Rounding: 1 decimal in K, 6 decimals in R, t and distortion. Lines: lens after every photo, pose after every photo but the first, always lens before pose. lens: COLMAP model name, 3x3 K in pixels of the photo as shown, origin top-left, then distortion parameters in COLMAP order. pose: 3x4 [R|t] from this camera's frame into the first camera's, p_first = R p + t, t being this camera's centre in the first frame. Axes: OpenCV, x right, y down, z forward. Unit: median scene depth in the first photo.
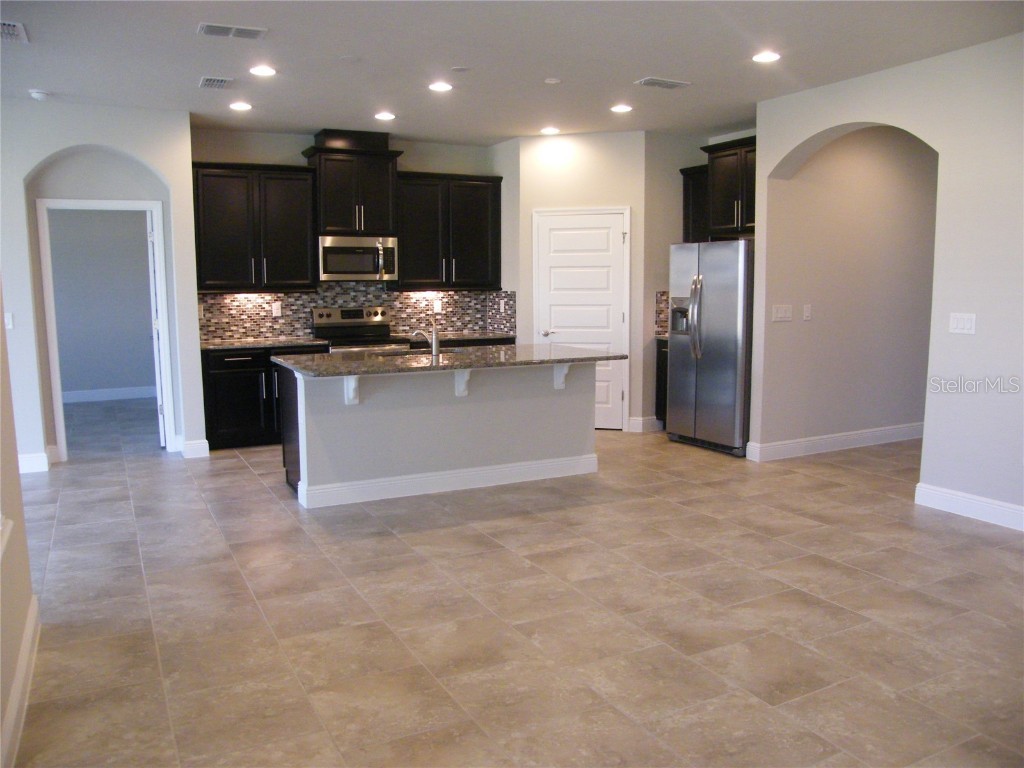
lens RADIAL K [[820.6, 0, 514.6], [0, 820.6, 384.2], [0, 0, 1]] dist [-0.155166, 0.113953]
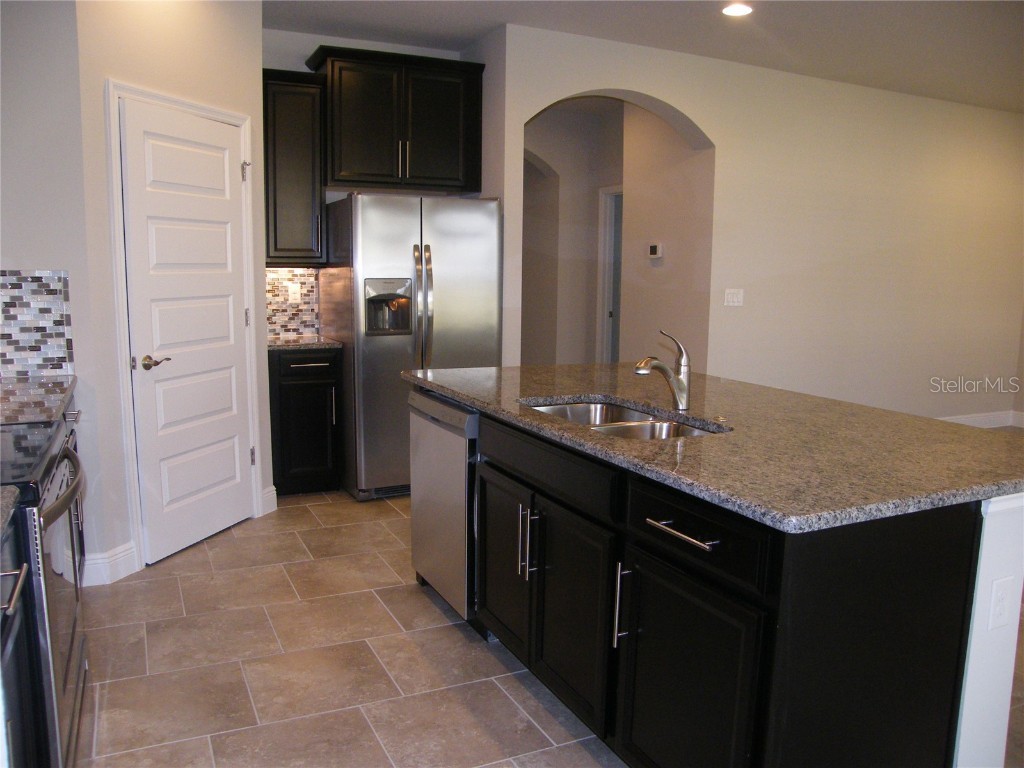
lens RADIAL K [[820.6, 0, 512.5], [0, 820.6, 384.8], [0, 0, 1]] dist [-0.155166, 0.113953]
pose [[0.036128, -0.131752, 0.990624, -0.415210], [0.110328, 0.985738, 0.127079, -0.088554], [-0.993238, 0.104702, 0.050148, 0.819189]]
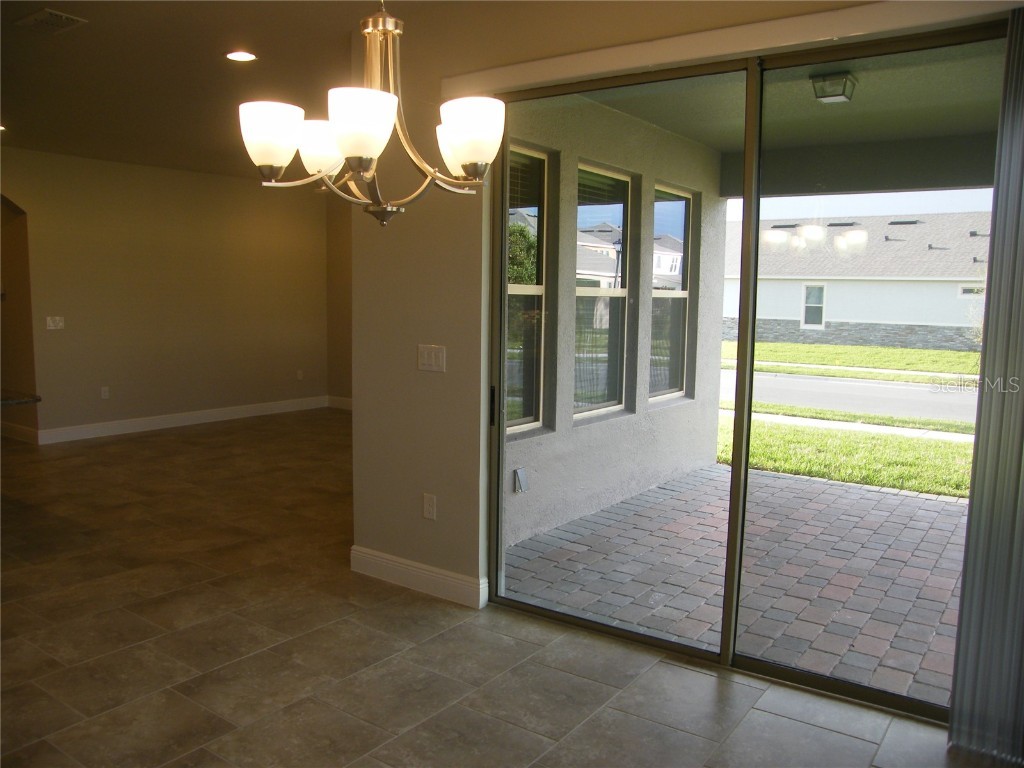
lens RADIAL K [[820.6, 0, 519.4], [0, 820.6, 381.0], [0, 0, 1]] dist [-0.155166, 0.113953]
pose [[-0.459564, -0.095209, 0.883027, -0.822746], [0.097764, 0.982773, 0.156845, -0.075877], [-0.882747, 0.158408, -0.442339, 0.572643]]
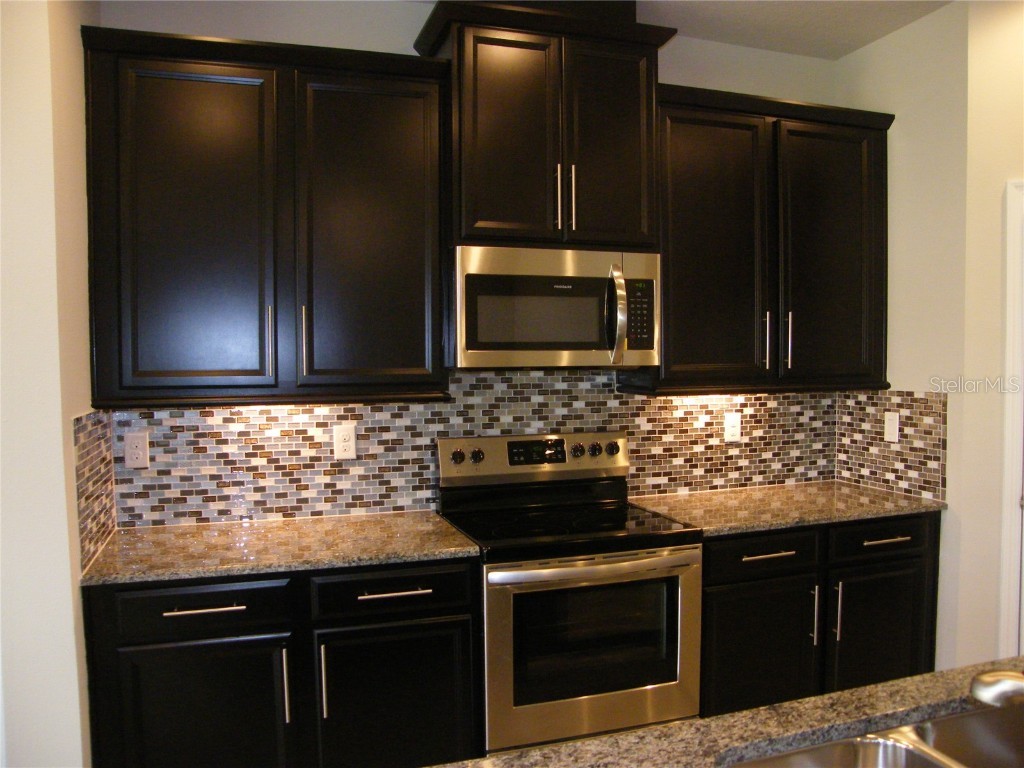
lens RADIAL K [[820.6, 0, 512.6], [0, 820.6, 394.7], [0, 0, 1]] dist [-0.155166, 0.113953]
pose [[0.986890, 0.000783, -0.161394, -0.153472], [-0.013373, 0.996946, -0.076936, -0.086450], [0.160841, 0.078086, 0.983887, 0.634424]]
